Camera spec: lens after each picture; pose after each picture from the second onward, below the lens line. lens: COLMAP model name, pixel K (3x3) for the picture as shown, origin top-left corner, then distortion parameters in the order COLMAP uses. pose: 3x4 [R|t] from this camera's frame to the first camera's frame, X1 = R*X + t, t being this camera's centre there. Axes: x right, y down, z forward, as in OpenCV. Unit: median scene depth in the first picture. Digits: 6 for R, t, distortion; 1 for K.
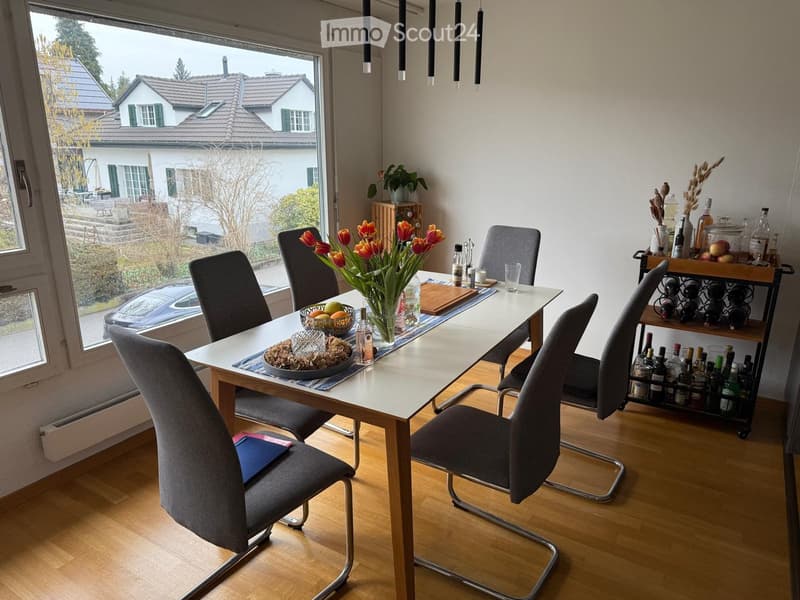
lens RADIAL K [[562.0, 0, 400.0], [0, 562.0, 300.0], [0, 0, 1]] dist [0.005192, 0.000877]
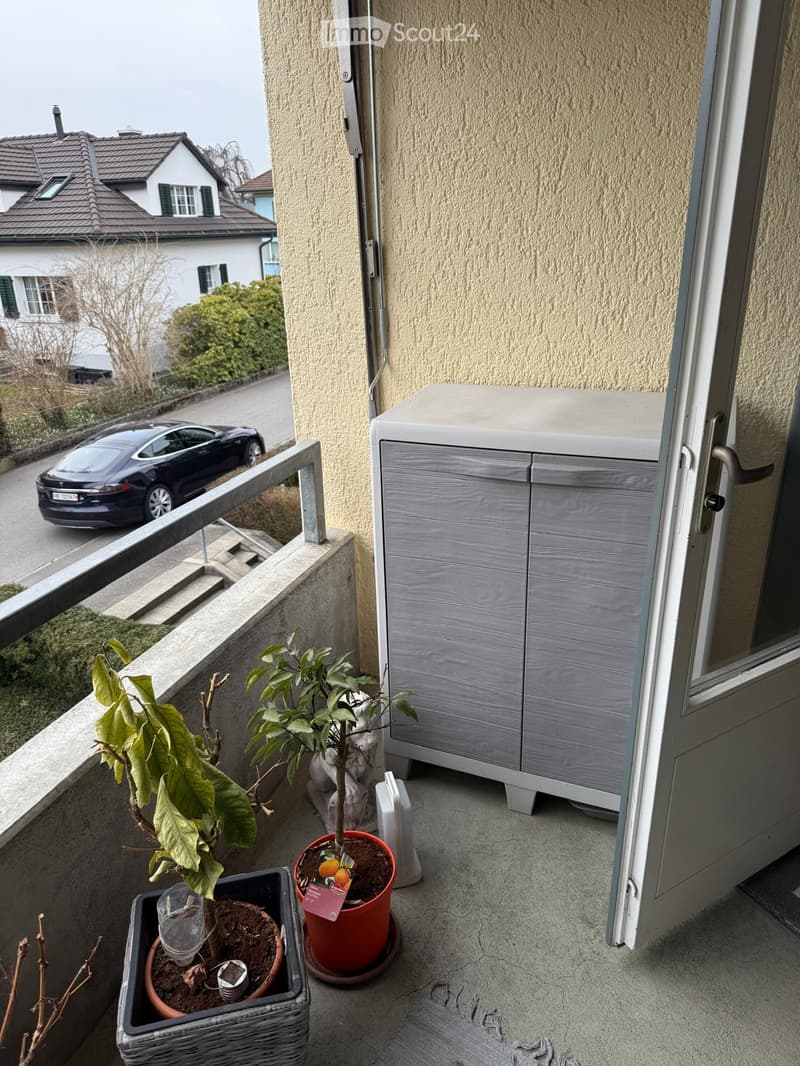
lens RADIAL K [[748.9, 0, 400.3], [0, 748.9, 521.6], [0, 0, 1]] dist [0.005192, 0.000877]
pose [[0.979879, -0.101530, 0.171841, -0.113879], [0.083143, 0.990334, 0.111024, 0.007402], [-0.181452, -0.094503, 0.978849, -0.035687]]
